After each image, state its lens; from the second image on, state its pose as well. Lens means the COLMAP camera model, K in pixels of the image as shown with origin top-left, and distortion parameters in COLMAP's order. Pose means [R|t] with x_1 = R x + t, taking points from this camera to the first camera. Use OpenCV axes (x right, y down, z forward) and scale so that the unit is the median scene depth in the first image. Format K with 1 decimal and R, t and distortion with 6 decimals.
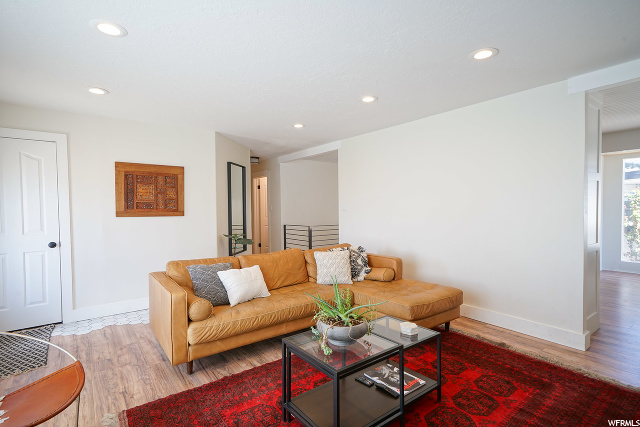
lens RADIAL K [[326.3, 0, 320.2], [0, 326.3, 212.1], [0, 0, 1]] dist [-0.000355, -0.000030]
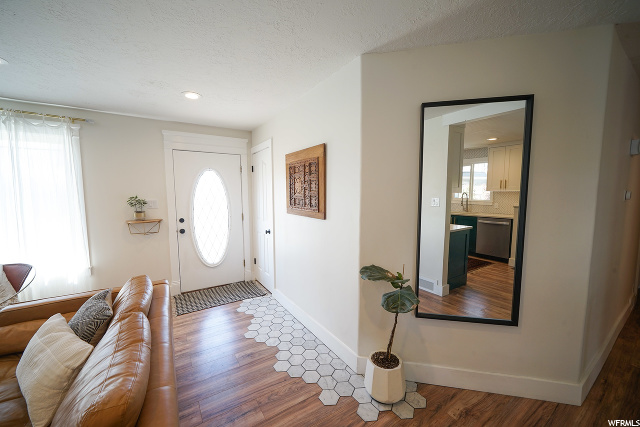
lens RADIAL K [[243.7, 0, 318.2], [0, 243.7, 213.9], [0, 0, 1]] dist [-0.001103, -0.000034]
pose [[-0.074668, 0.087840, -0.993332, 0.079330], [-0.017689, 0.995839, 0.089392, -0.048215], [0.997052, 0.024246, -0.072804, 1.127844]]
